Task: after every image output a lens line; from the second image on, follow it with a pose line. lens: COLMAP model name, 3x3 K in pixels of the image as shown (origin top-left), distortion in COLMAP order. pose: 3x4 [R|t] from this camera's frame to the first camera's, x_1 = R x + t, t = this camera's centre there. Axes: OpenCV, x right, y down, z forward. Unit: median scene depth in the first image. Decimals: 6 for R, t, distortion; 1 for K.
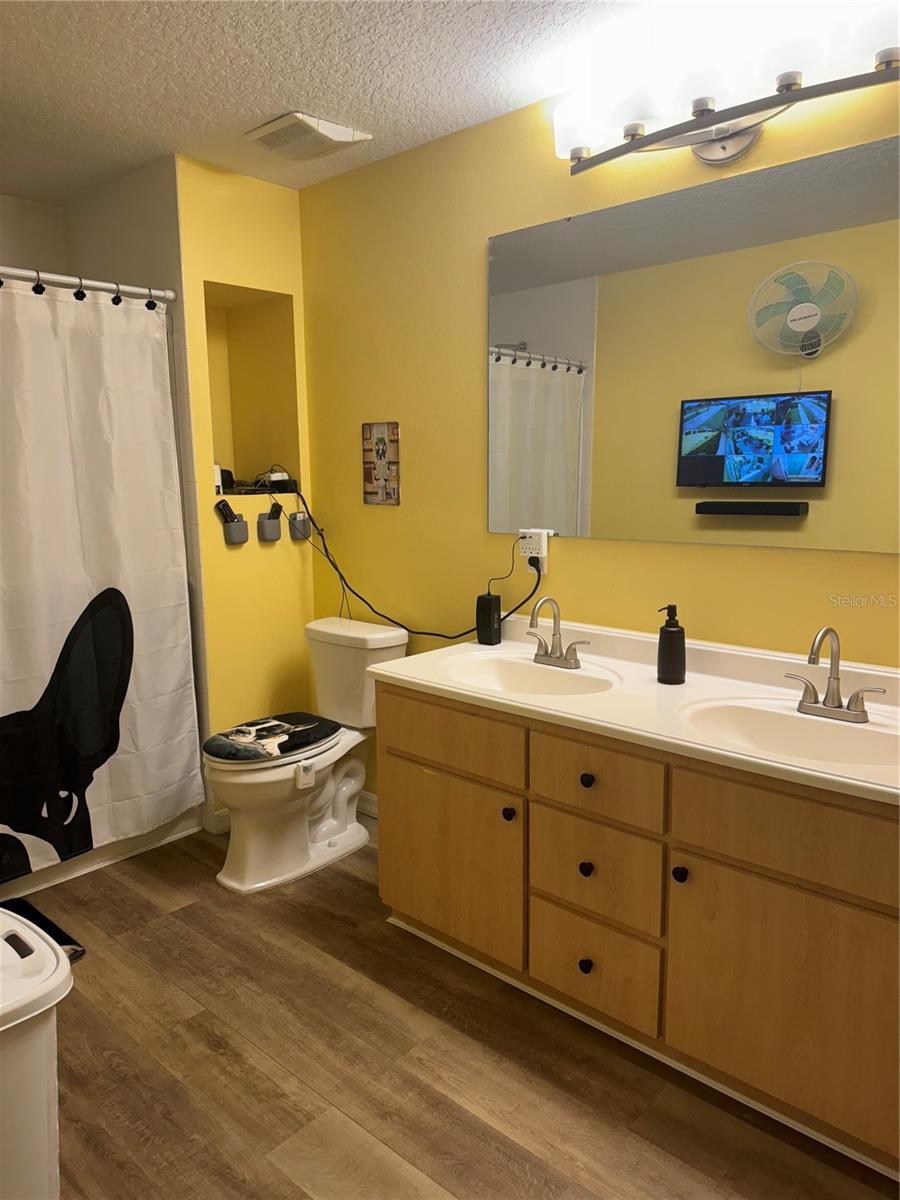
lens RADIAL K [[832.7, 0, 445.8], [0, 832.7, 604.8], [0, 0, 1]] dist [0.025104, -0.049237]
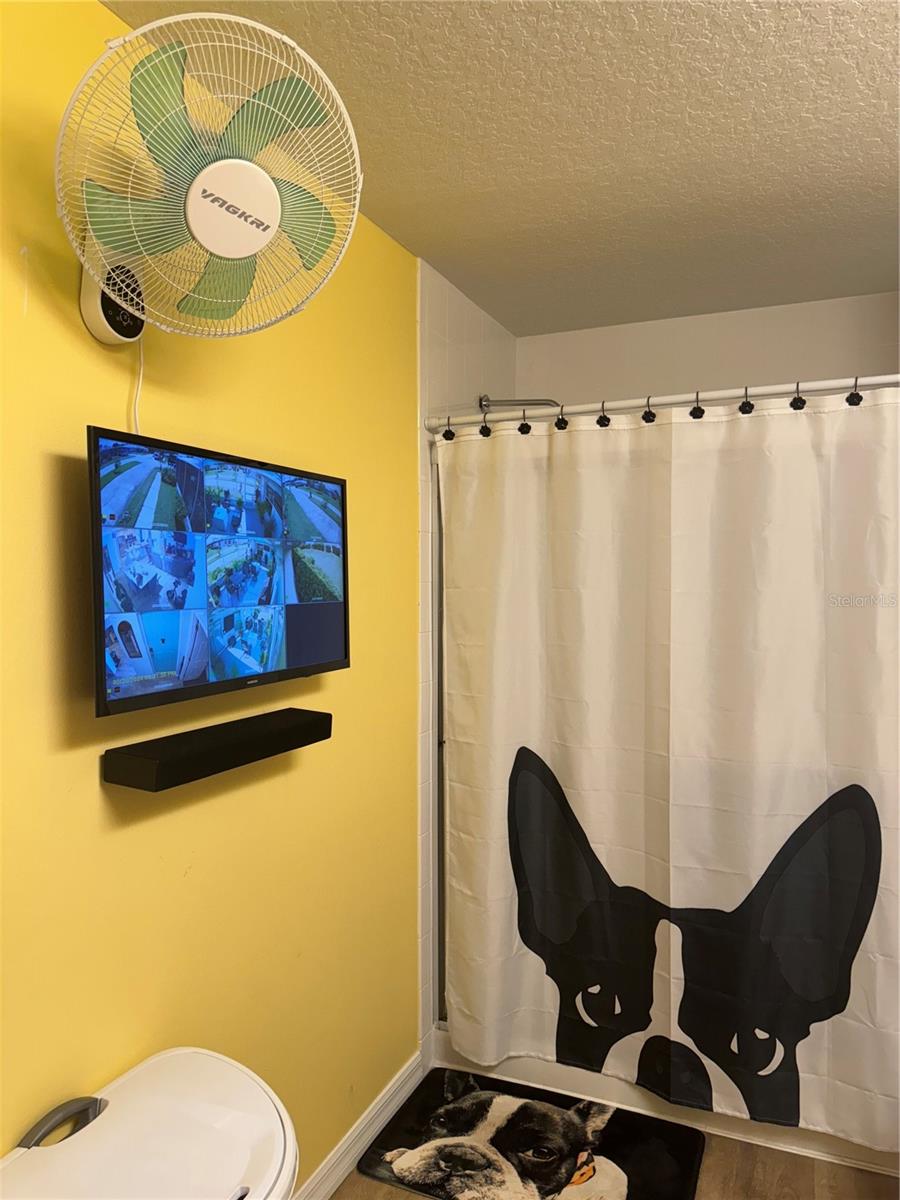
lens RADIAL K [[832.7, 0, 448.0], [0, 832.7, 603.8], [0, 0, 1]] dist [0.025104, -0.049237]
pose [[0.323369, 0.027096, -0.945885, 2.559911], [-0.153562, 0.987843, -0.024200, -1.592091], [0.933730, 0.153078, 0.323599, 6.313296]]
